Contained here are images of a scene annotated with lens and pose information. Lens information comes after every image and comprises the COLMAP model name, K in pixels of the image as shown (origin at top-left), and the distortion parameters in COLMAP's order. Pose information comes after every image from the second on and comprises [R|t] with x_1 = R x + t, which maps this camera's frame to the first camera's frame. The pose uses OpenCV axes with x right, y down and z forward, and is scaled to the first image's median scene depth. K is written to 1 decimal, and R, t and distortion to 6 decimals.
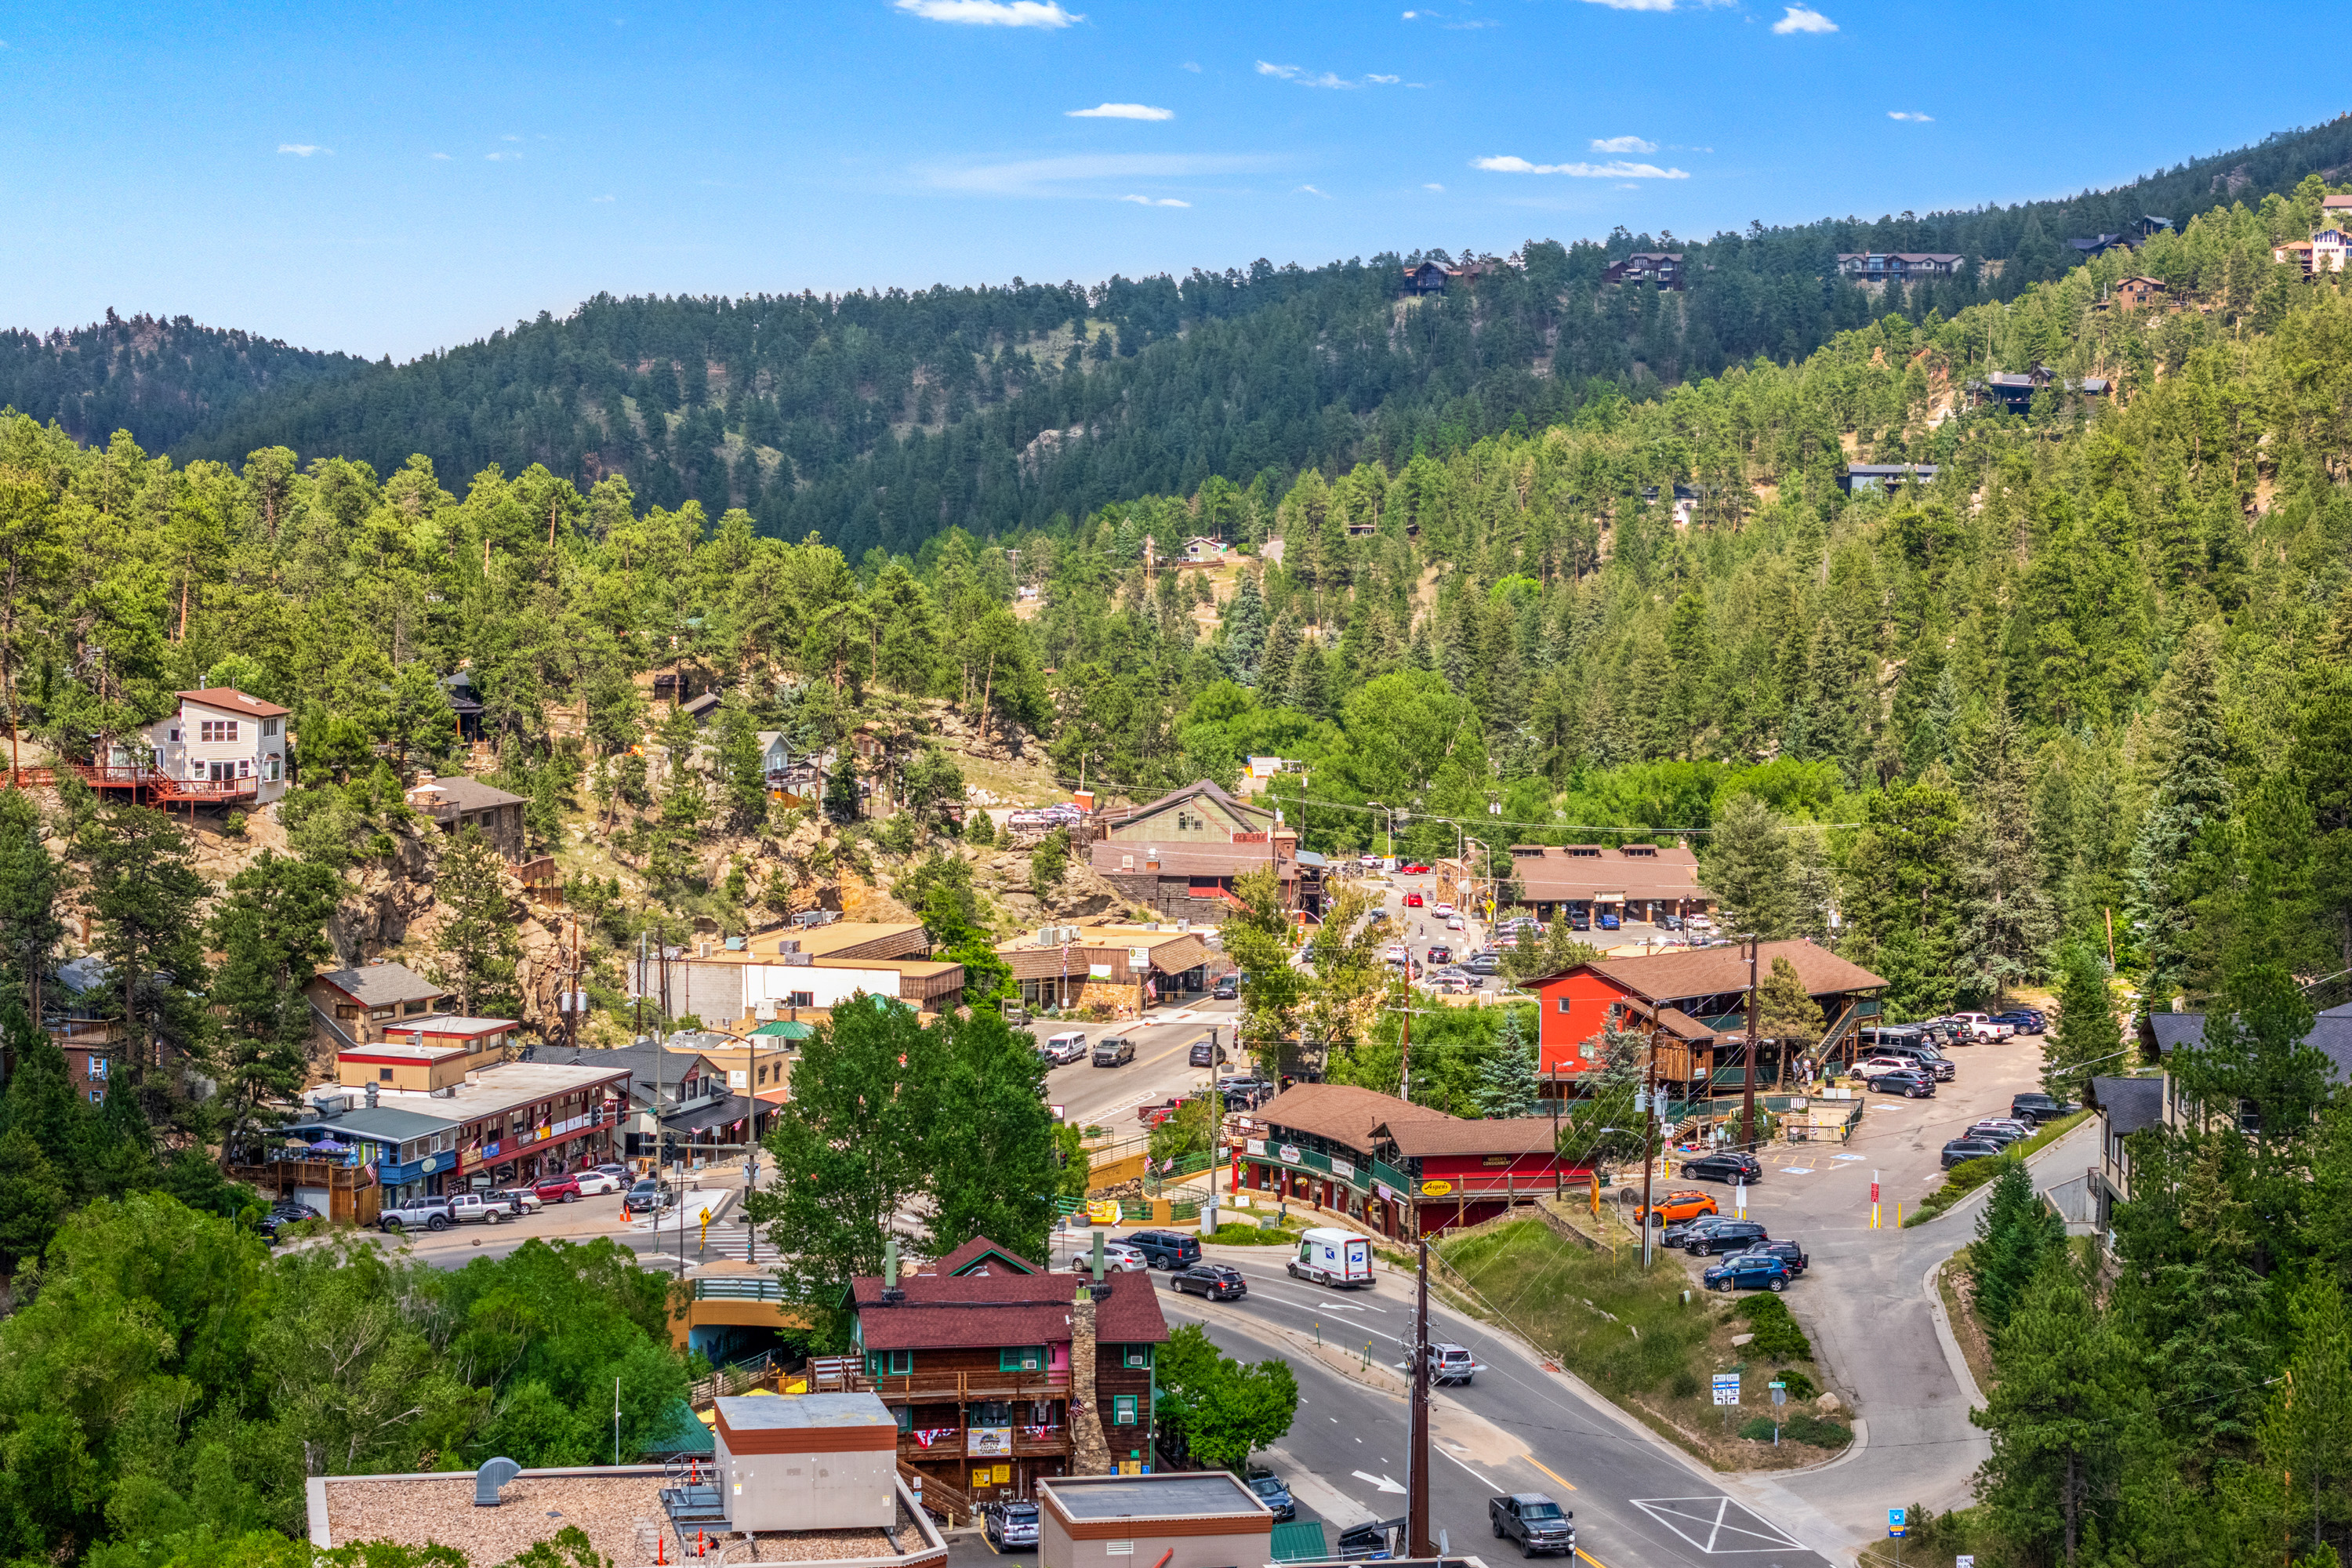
lens RADIAL K [[4784.6, 0, 1170.5], [0, 4784.6, 799.3], [0, 0, 1]] dist [0.017850, 0.000000]
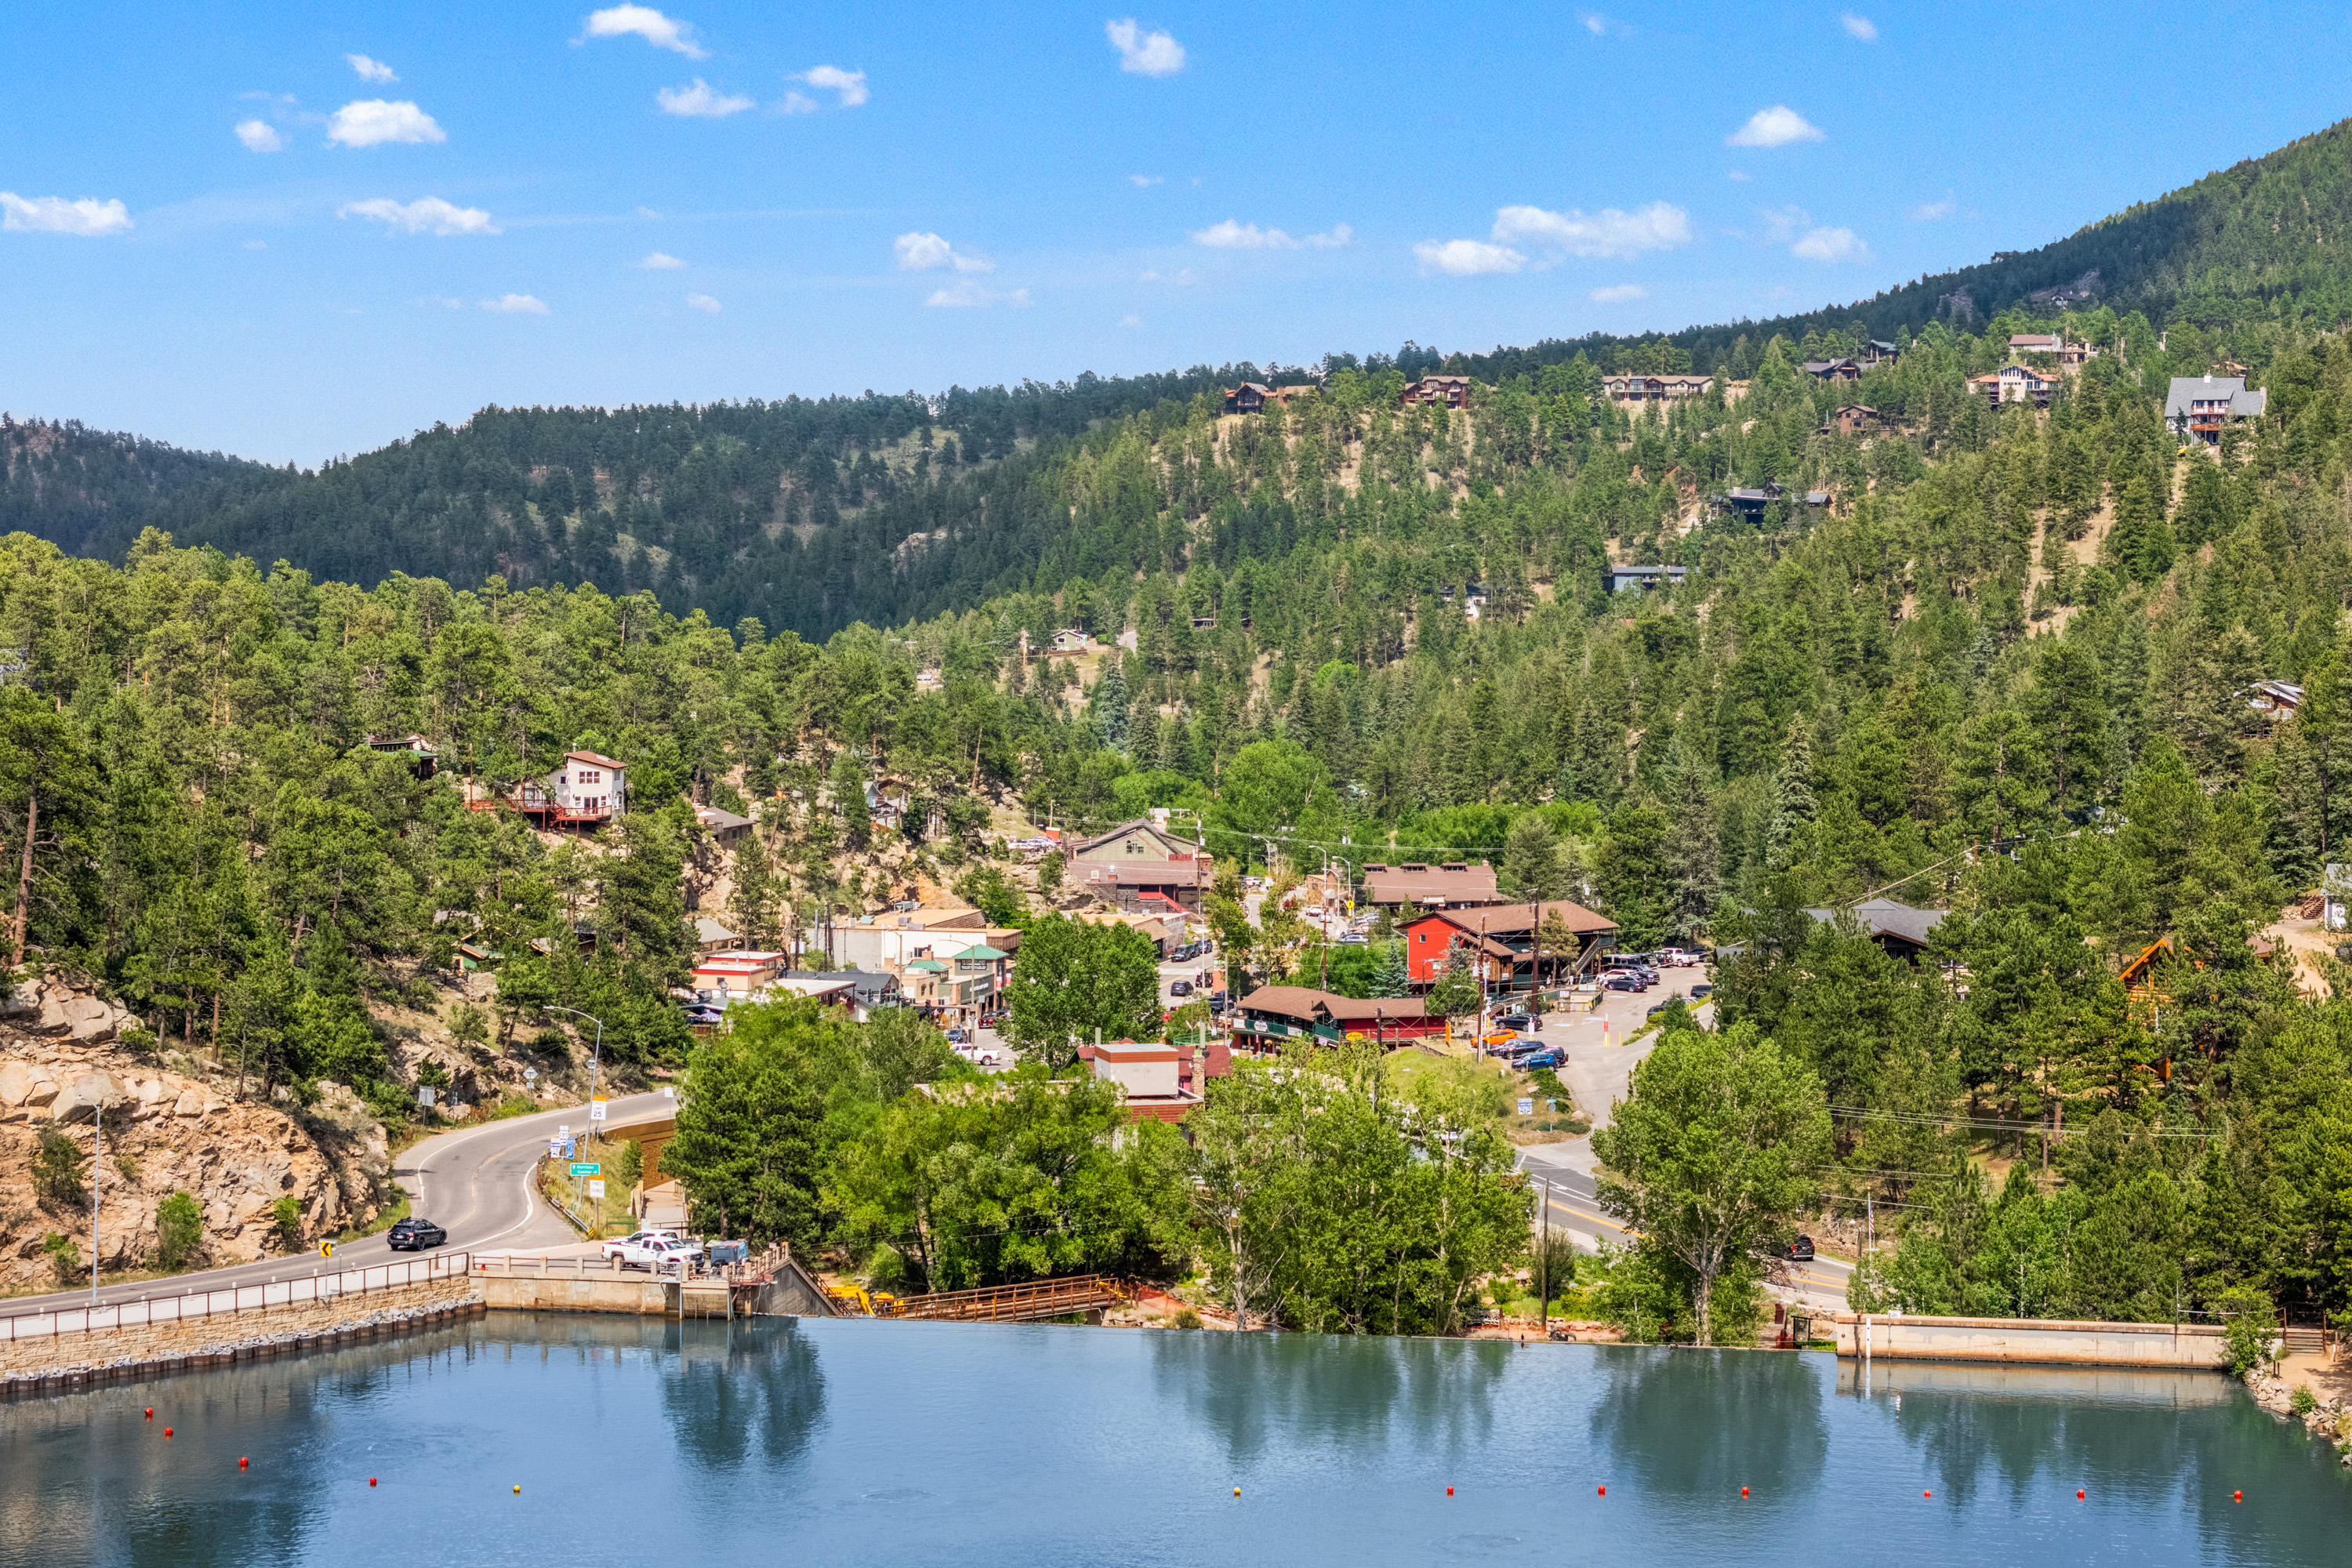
lens RADIAL K [[4784.6, 0, 1178.2], [0, 4784.6, 774.5], [0, 0, 1]] dist [0.017850, 0.000000]
pose [[0.998871, -0.006042, 0.047109, -0.042766], [0.007027, 0.999760, -0.020762, 0.010979], [-0.046972, 0.021069, 0.998674, -0.347221]]
